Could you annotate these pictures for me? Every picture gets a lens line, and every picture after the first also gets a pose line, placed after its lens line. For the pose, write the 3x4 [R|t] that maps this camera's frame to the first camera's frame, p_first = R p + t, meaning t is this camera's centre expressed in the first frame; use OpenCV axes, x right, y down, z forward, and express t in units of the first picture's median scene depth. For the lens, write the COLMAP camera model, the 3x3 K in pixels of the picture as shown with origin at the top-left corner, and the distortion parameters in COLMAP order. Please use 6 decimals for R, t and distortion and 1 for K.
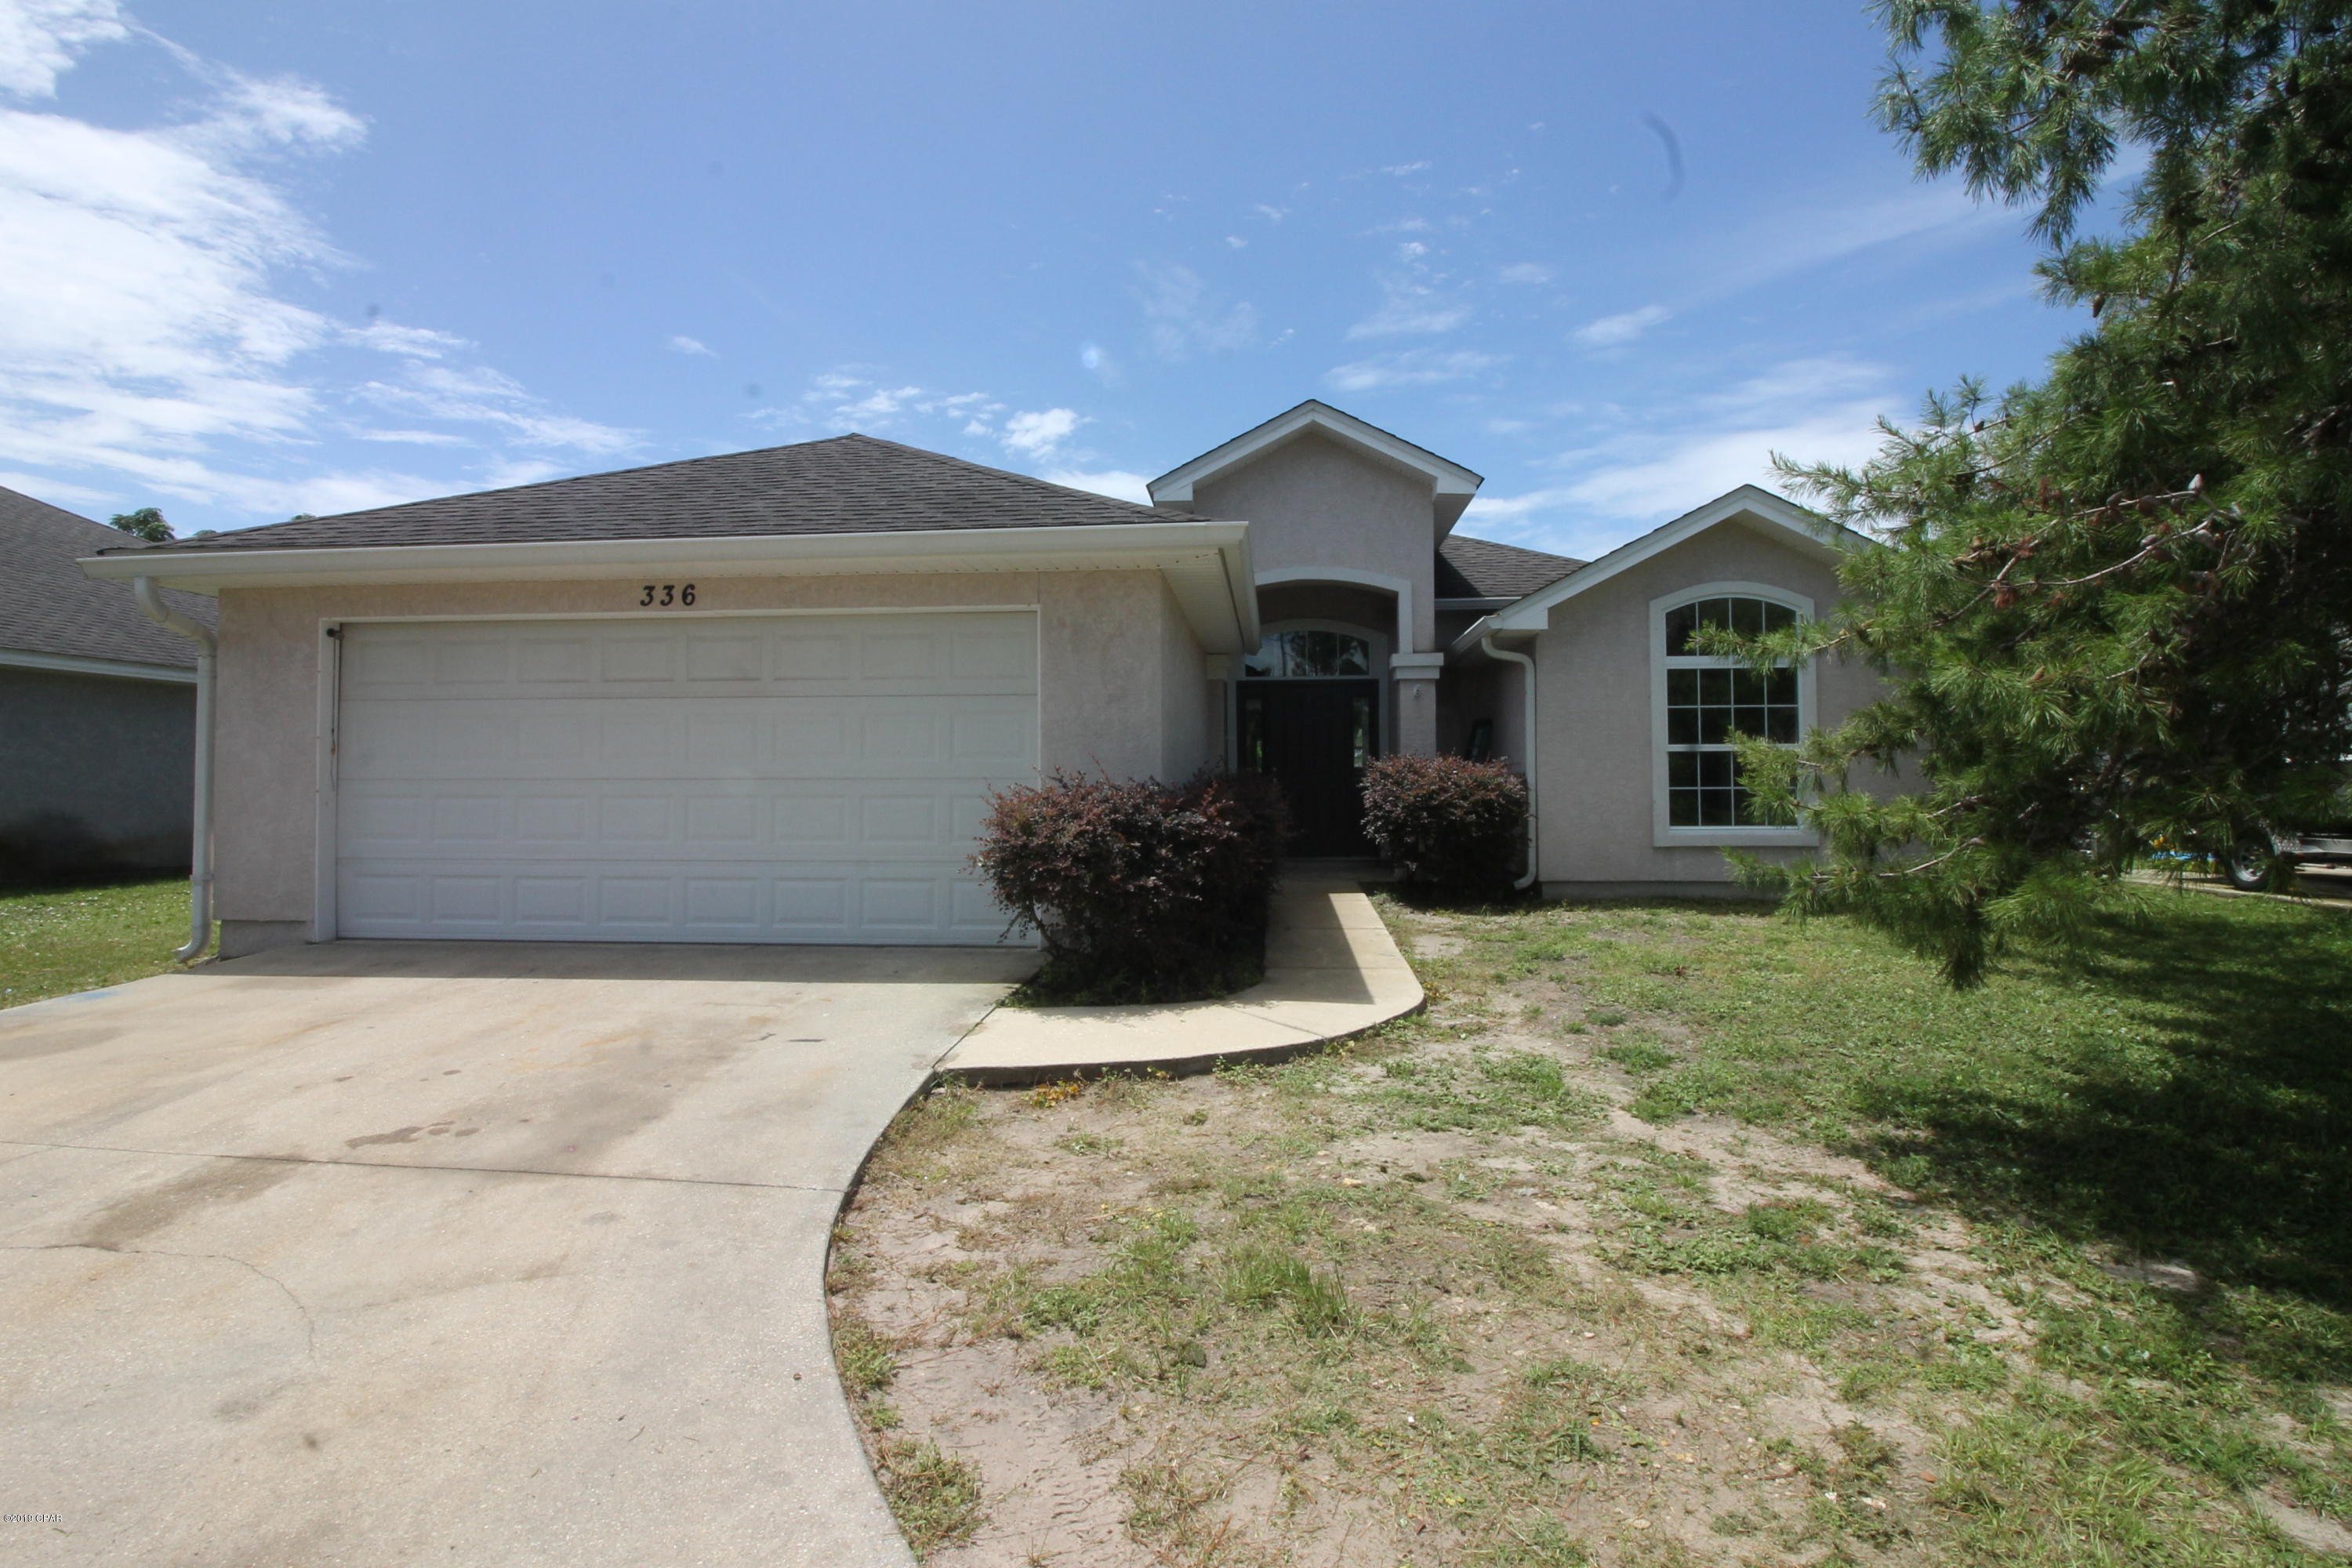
lens RADIAL K [[1089.2, 0, 1196.4], [0, 1089.2, 760.5], [0, 0, 1]] dist [-0.000670, -0.012764]
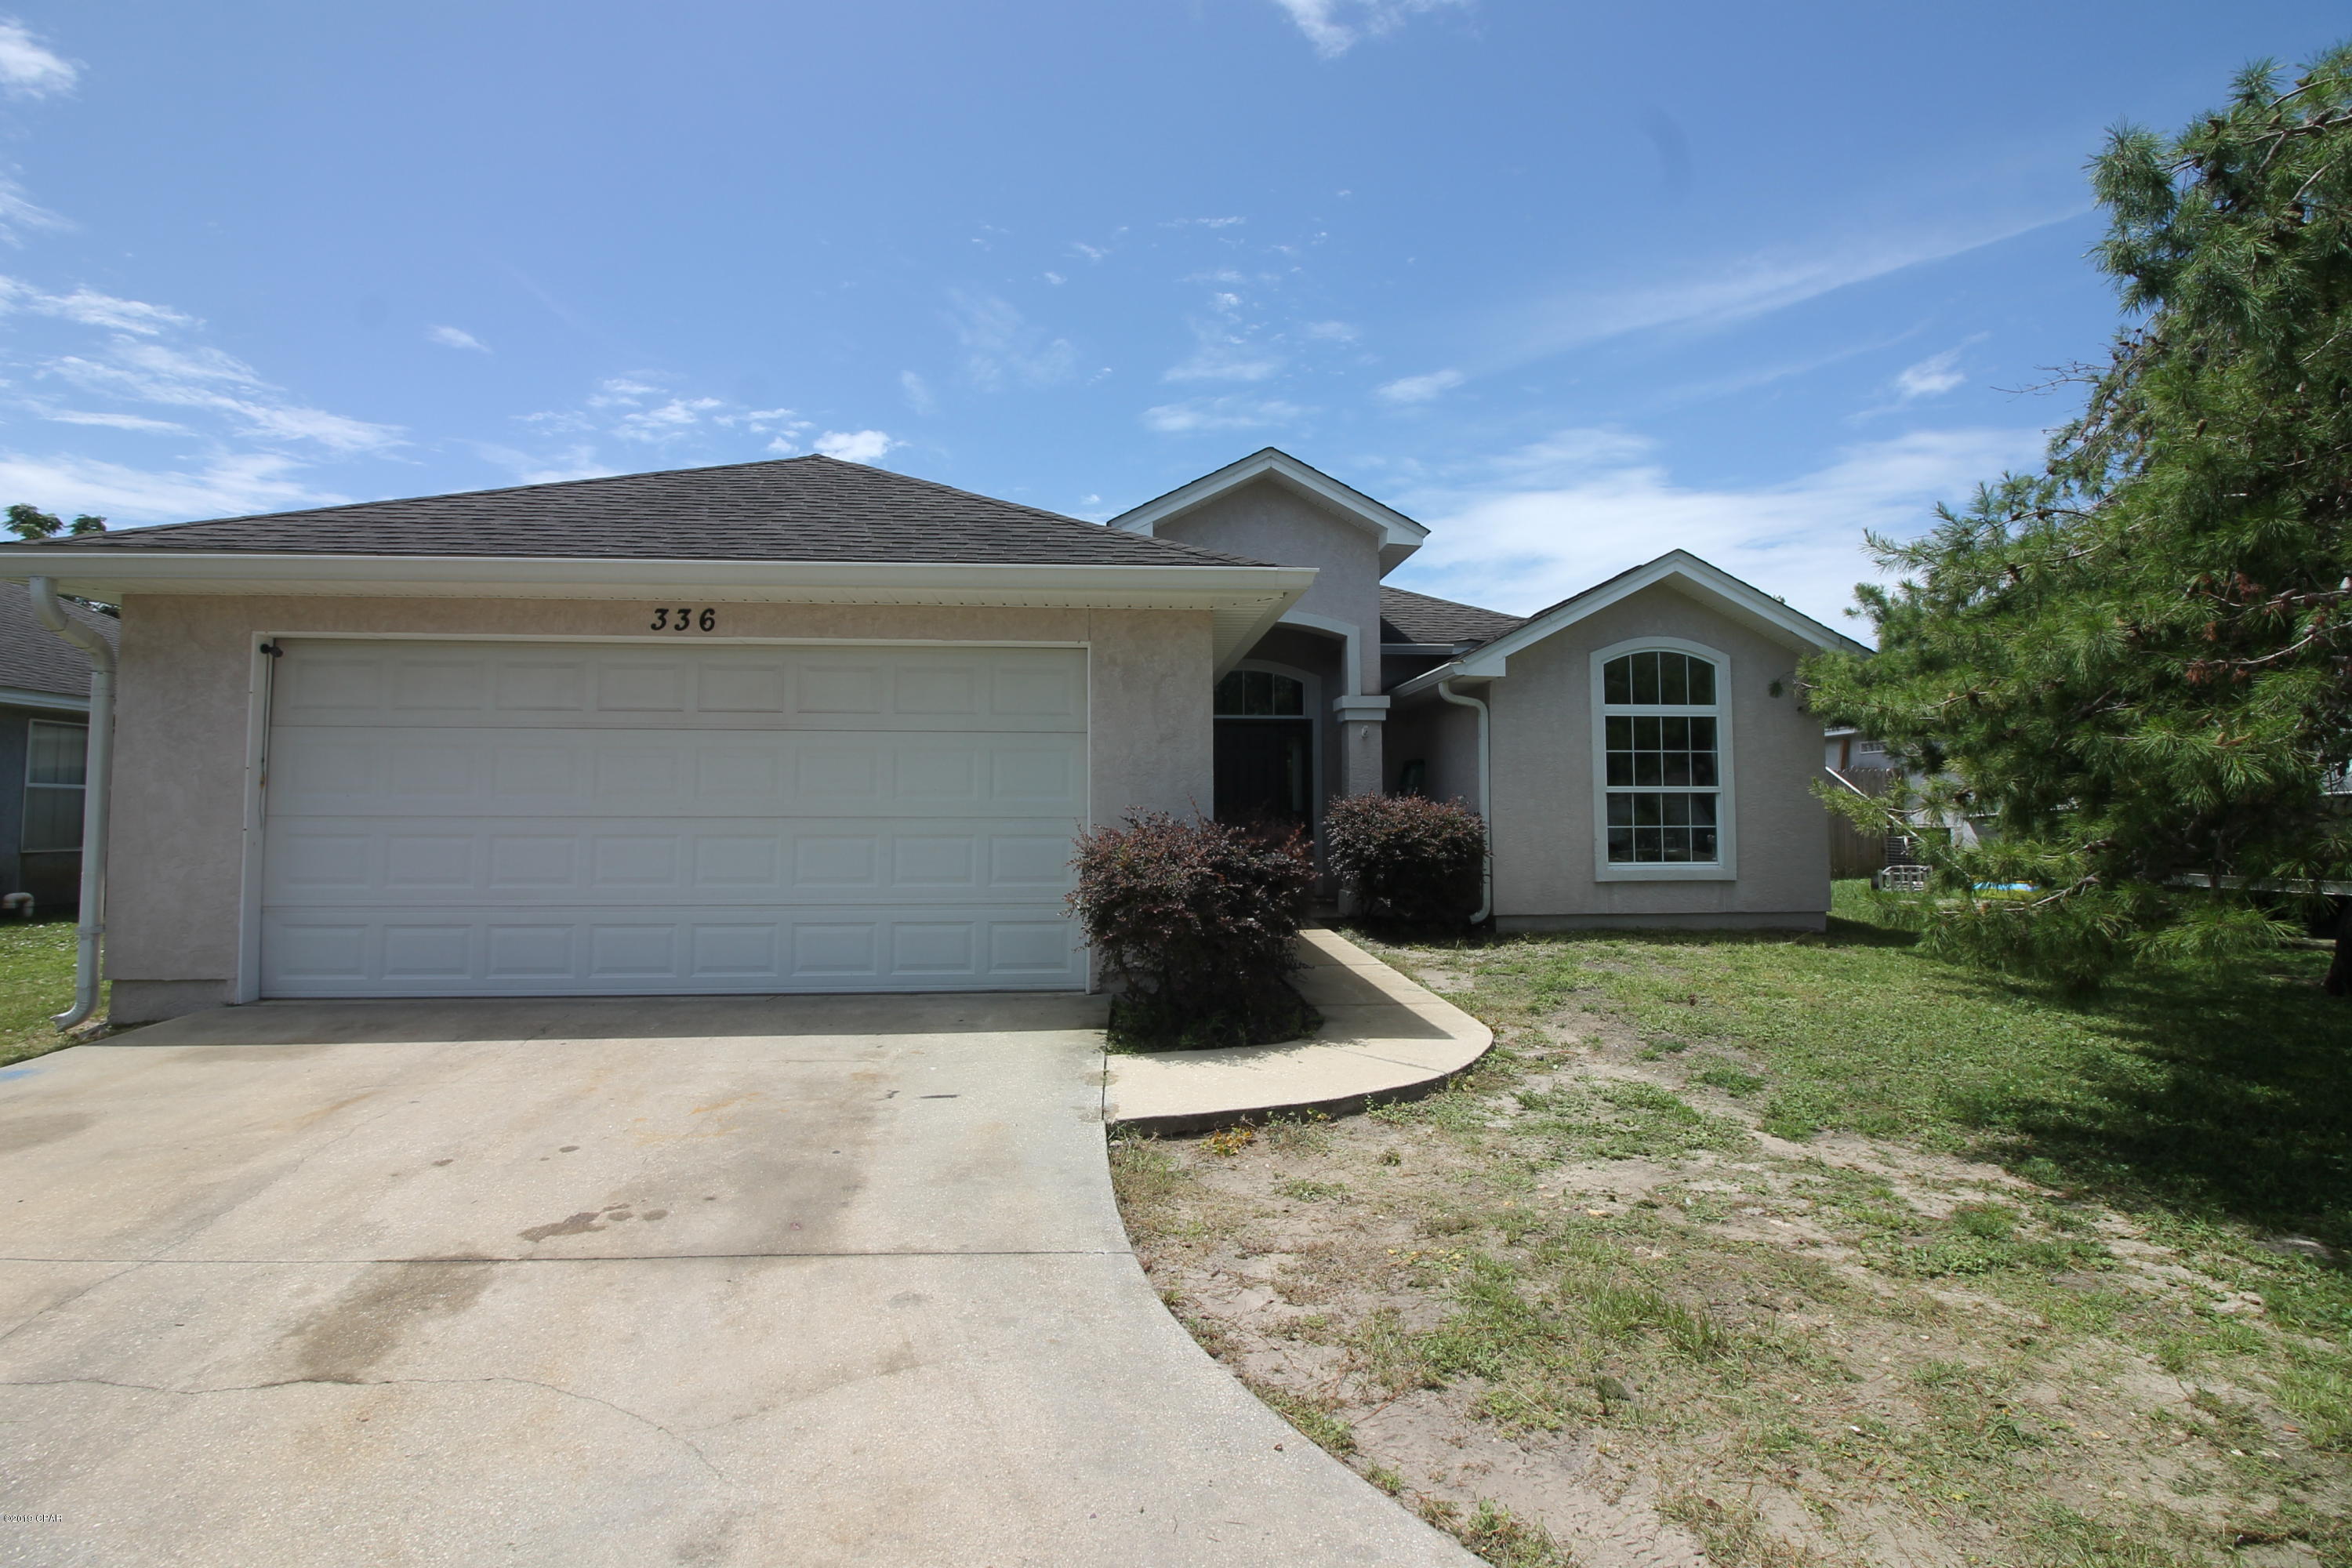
lens RADIAL K [[1089.2, 0, 1196.4], [0, 1089.2, 760.5], [0, 0, 1]] dist [-0.000670, -0.012764]
pose [[0.985541, 0.011715, 0.169029, -0.272573], [-0.006492, 0.999485, -0.031421, -0.006544], [-0.169310, 0.029870, 0.985110, 0.016944]]
